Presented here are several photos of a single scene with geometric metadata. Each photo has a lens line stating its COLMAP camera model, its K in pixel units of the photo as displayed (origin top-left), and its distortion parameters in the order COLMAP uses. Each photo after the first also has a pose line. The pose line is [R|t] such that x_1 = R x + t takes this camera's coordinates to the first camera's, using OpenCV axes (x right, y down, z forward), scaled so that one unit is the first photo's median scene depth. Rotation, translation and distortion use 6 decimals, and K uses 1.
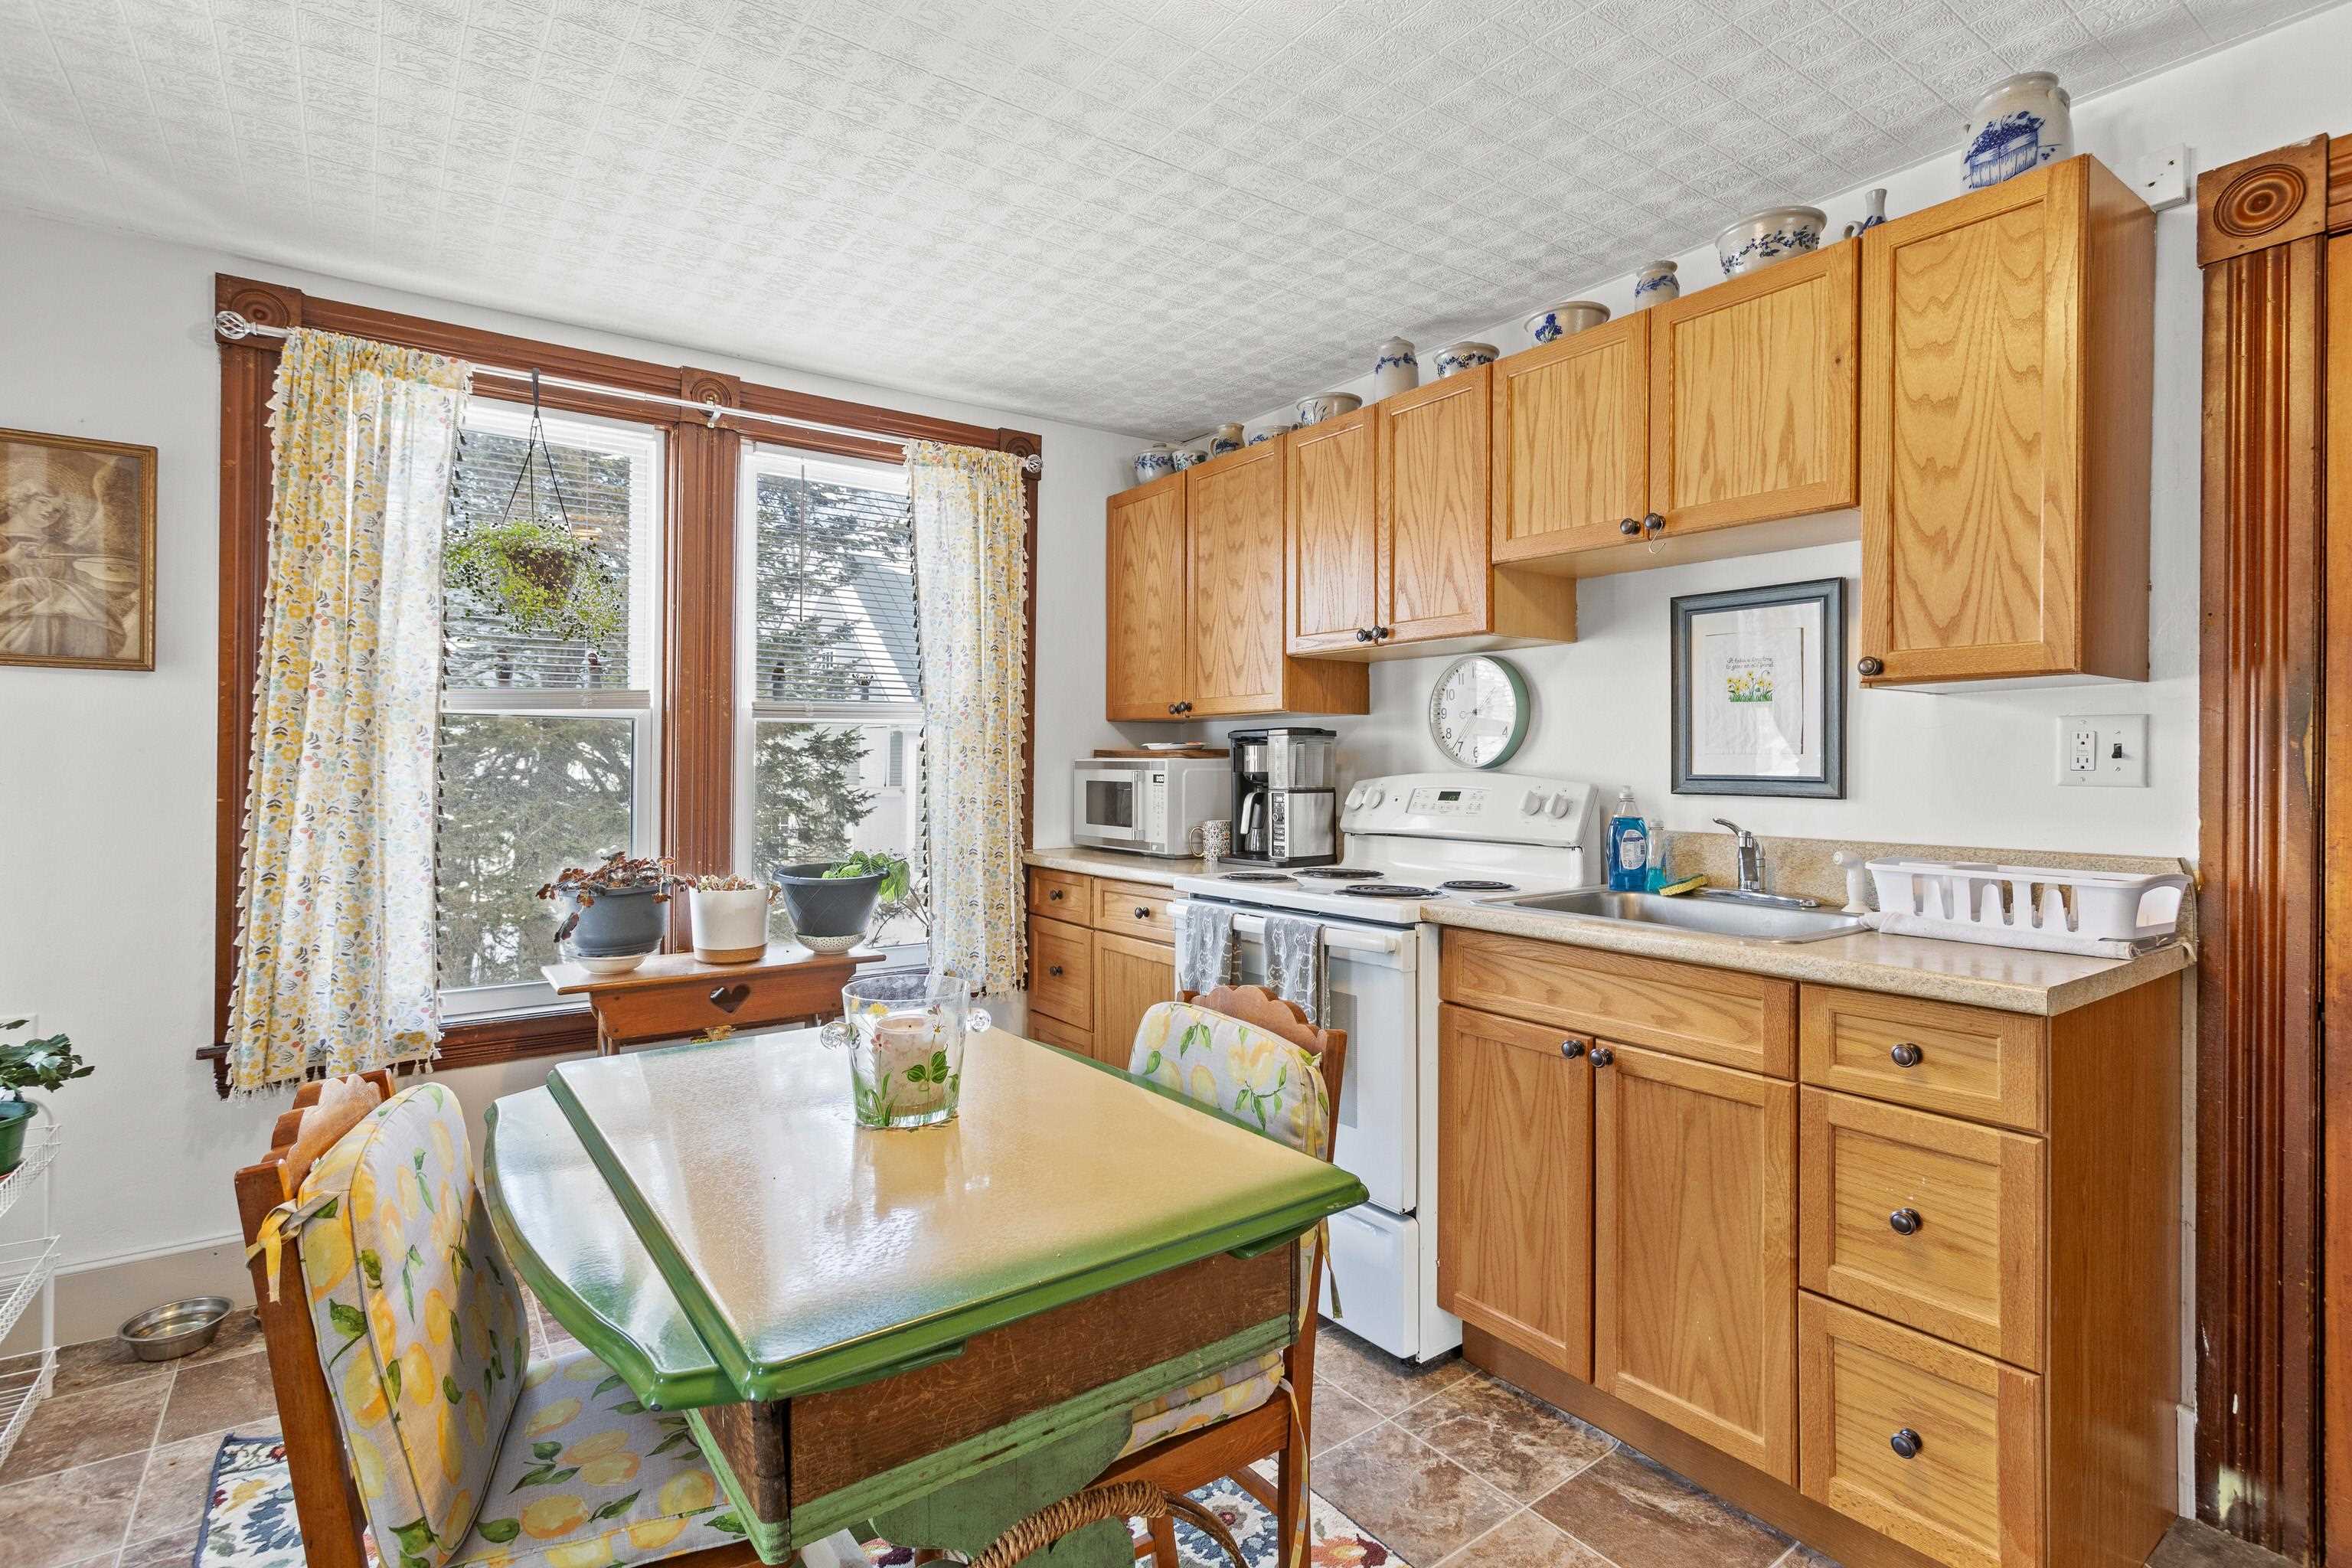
lens RADIAL K [[1127.6, 0, 1173.3], [0, 1127.6, 763.8], [0, 0, 1]] dist [0.002124, 0.000883]
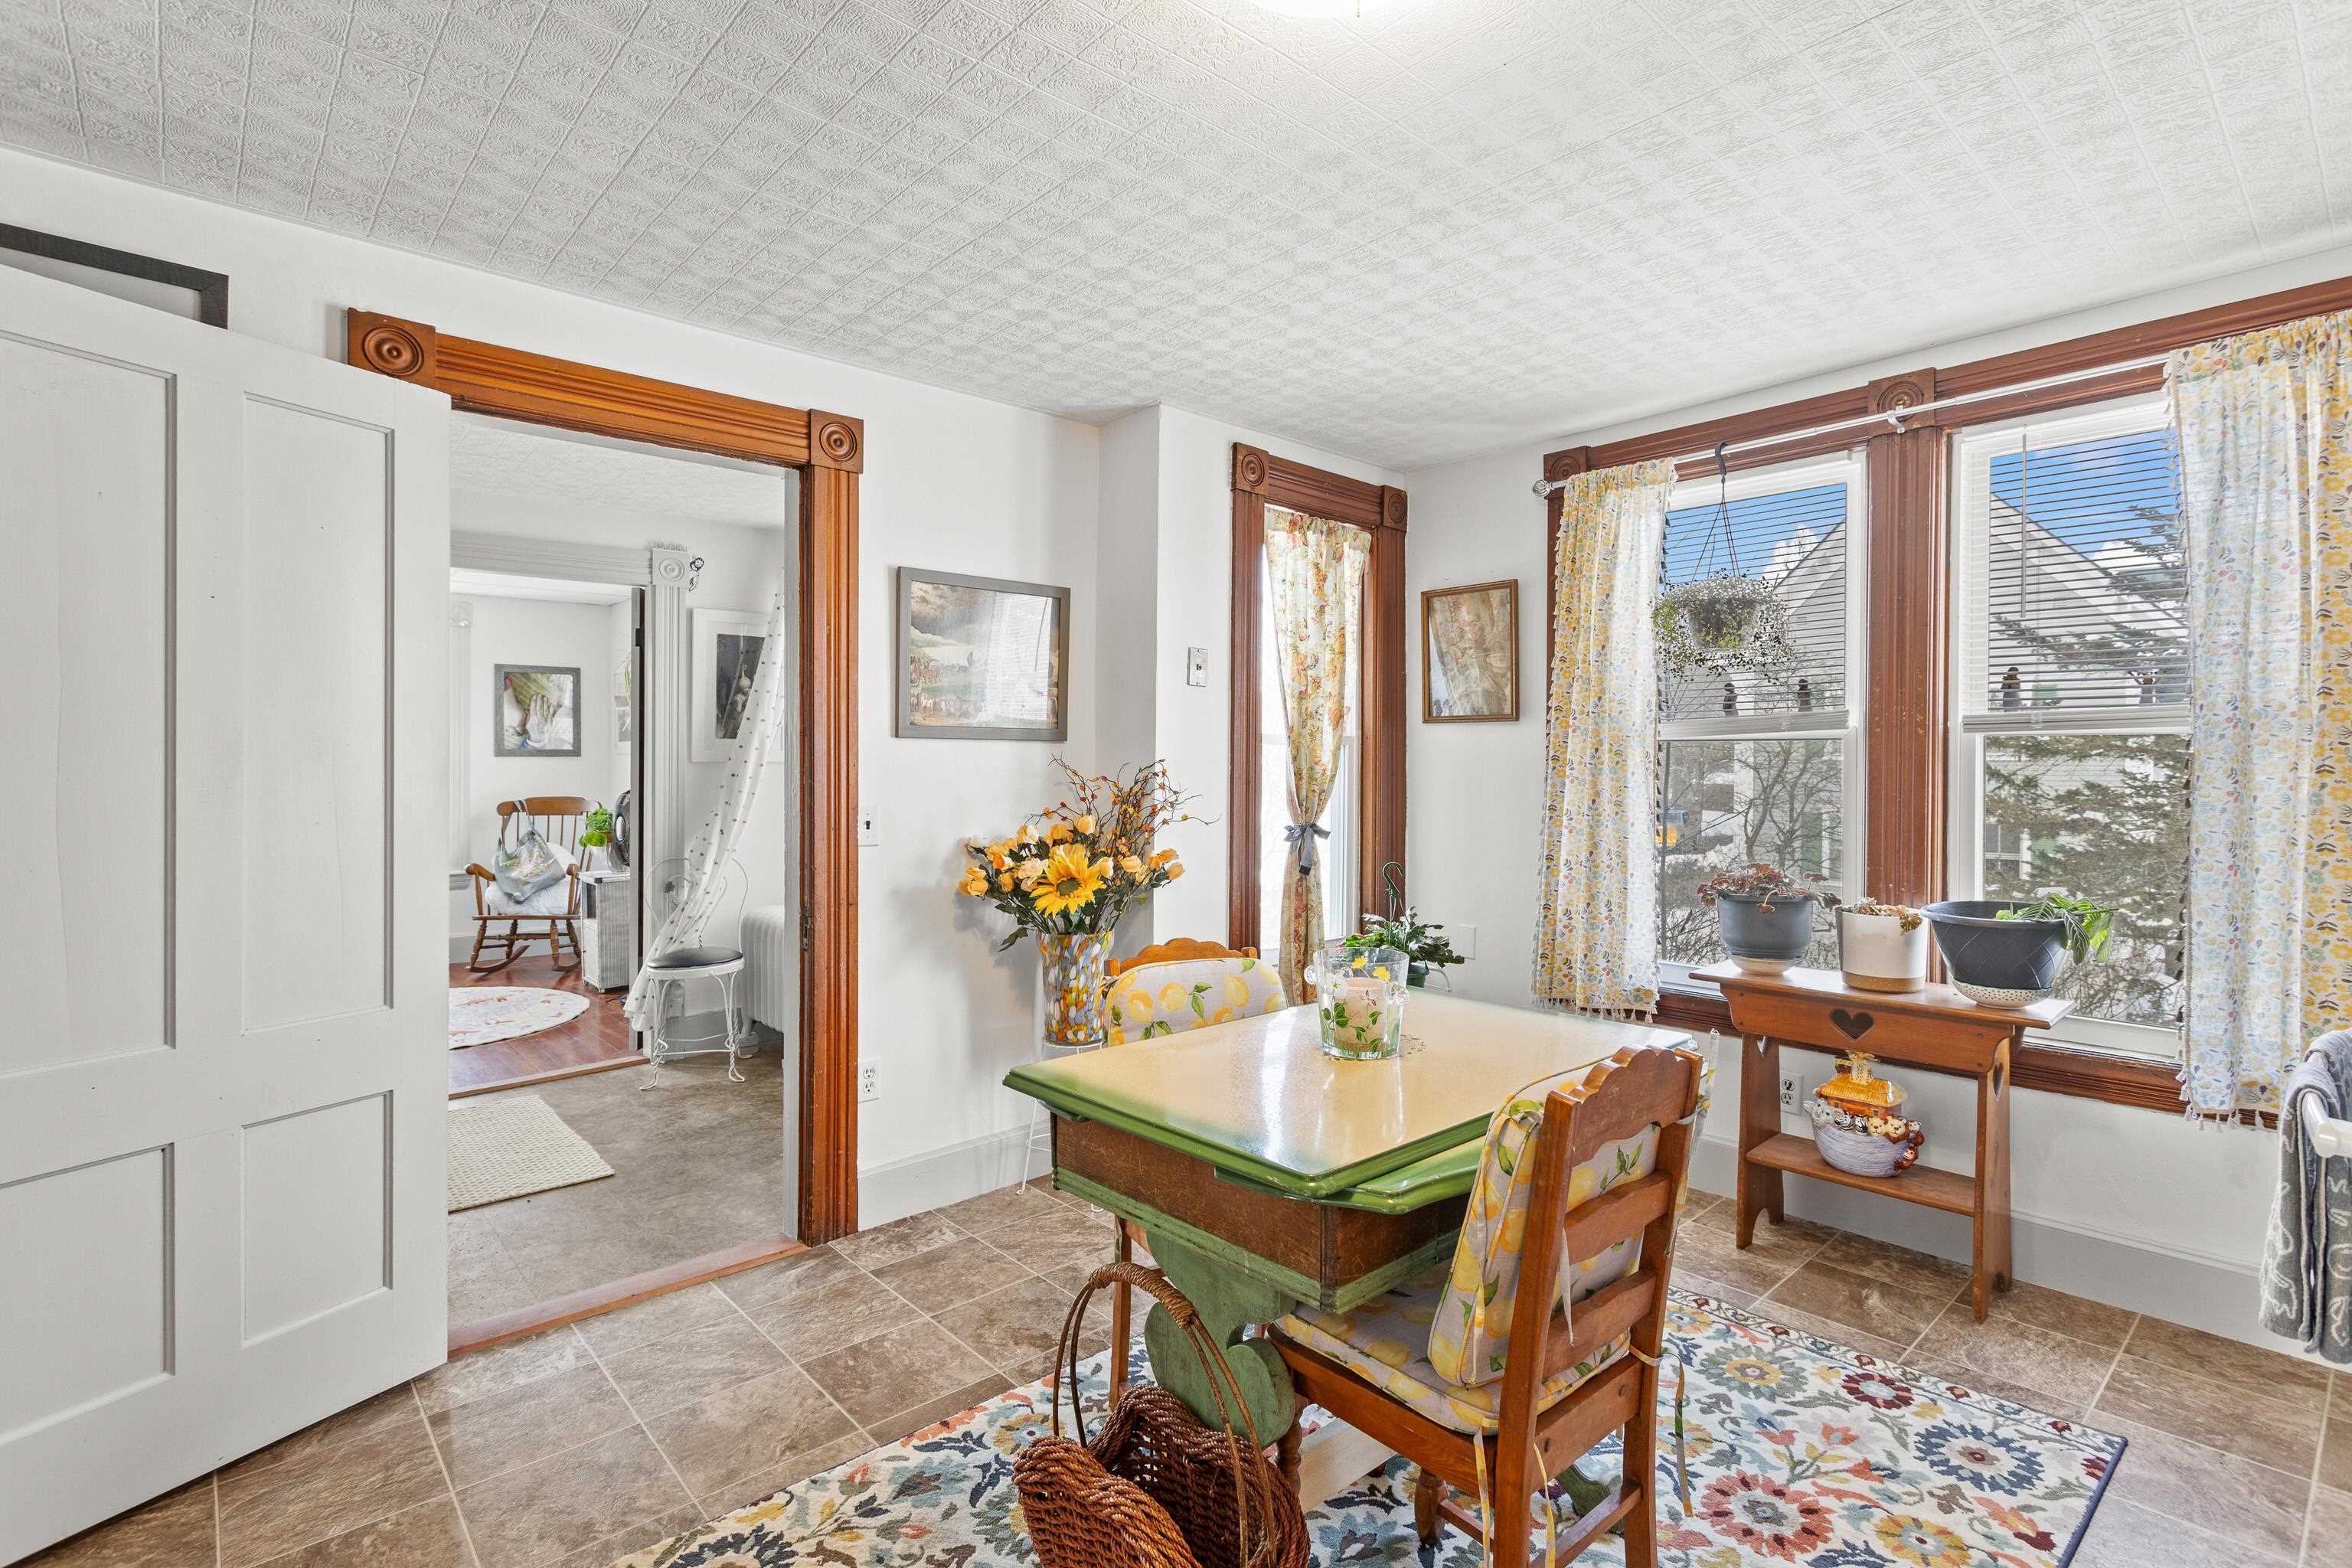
lens RADIAL K [[1120.1, 0, 1173.2], [0, 1120.1, 776.1], [0, 0, 1]] dist [0.001711, -0.000317]
pose [[0.095149, 0.004243, -0.995454, 0.492273], [-0.004797, 0.999981, 0.003804, -0.007181], [0.995452, 0.004414, 0.095167, 0.303248]]
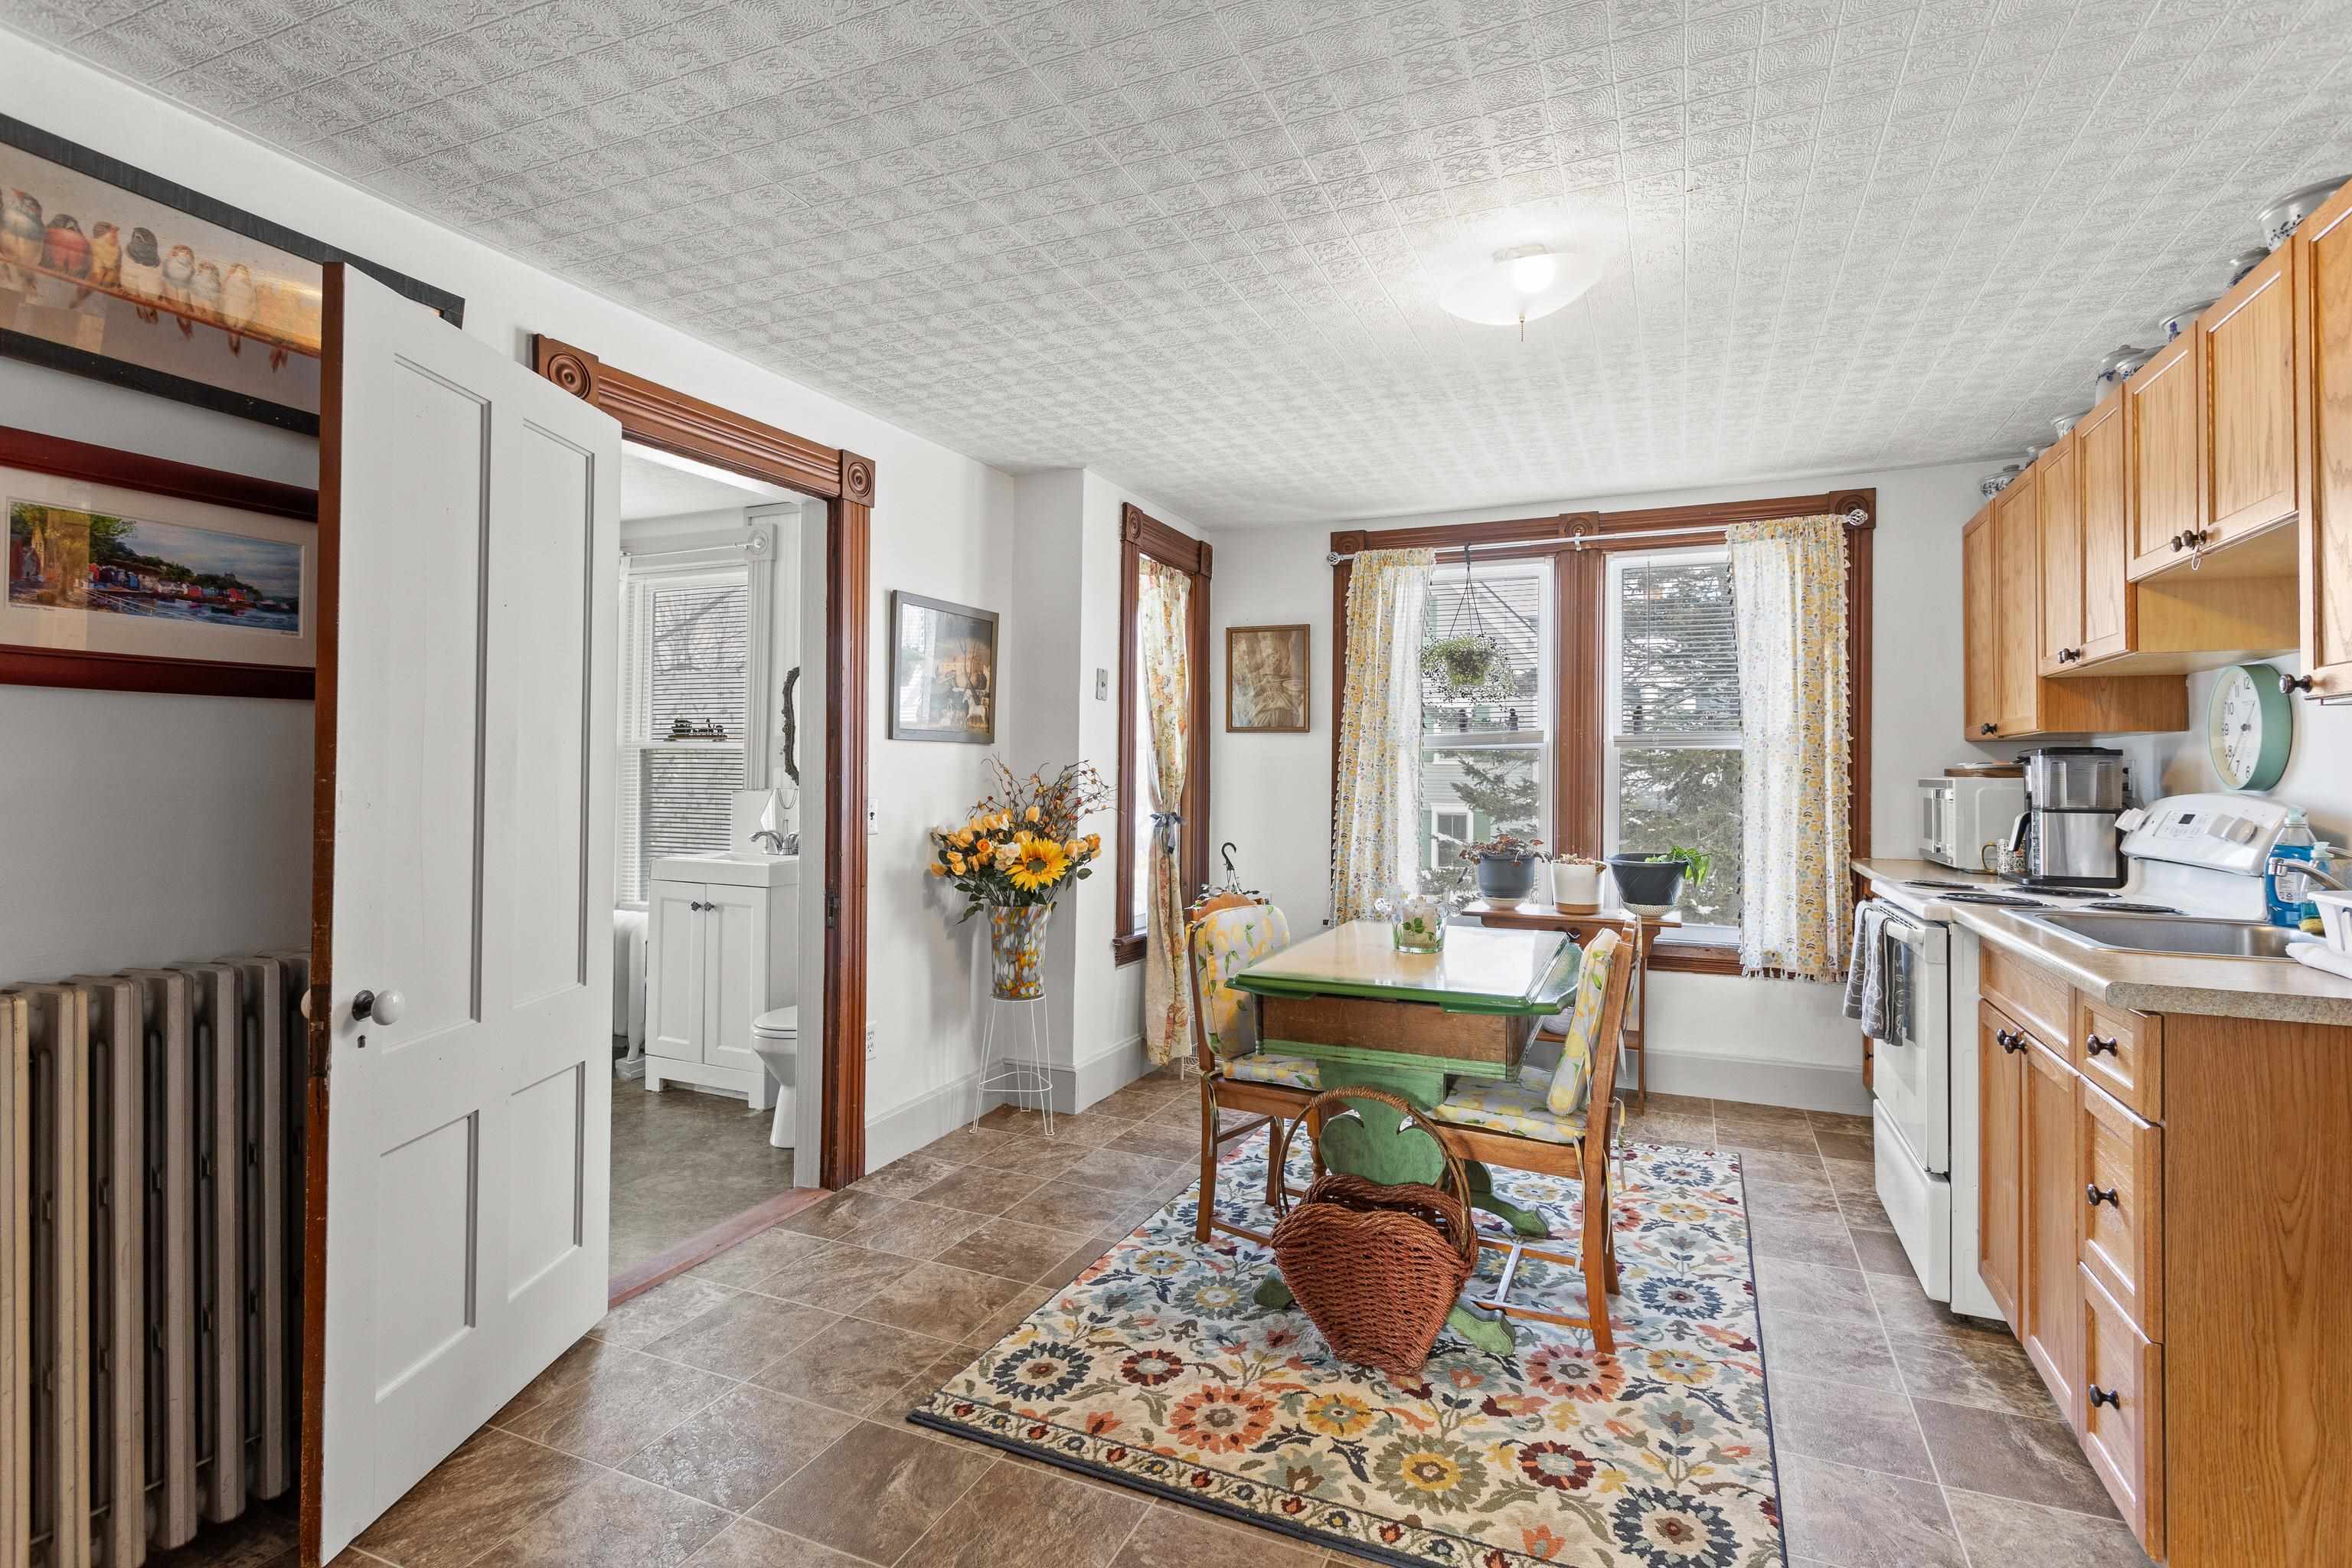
lens RADIAL K [[1127.6, 0, 1173.3], [0, 1127.6, 763.8], [0, 0, 1]] dist [0.002124, 0.000883]
pose [[0.493913, -0.005666, -0.869493, 0.621018], [-0.006865, 0.999922, -0.010416, -0.001330], [0.869484, 0.011114, 0.493836, -0.187279]]
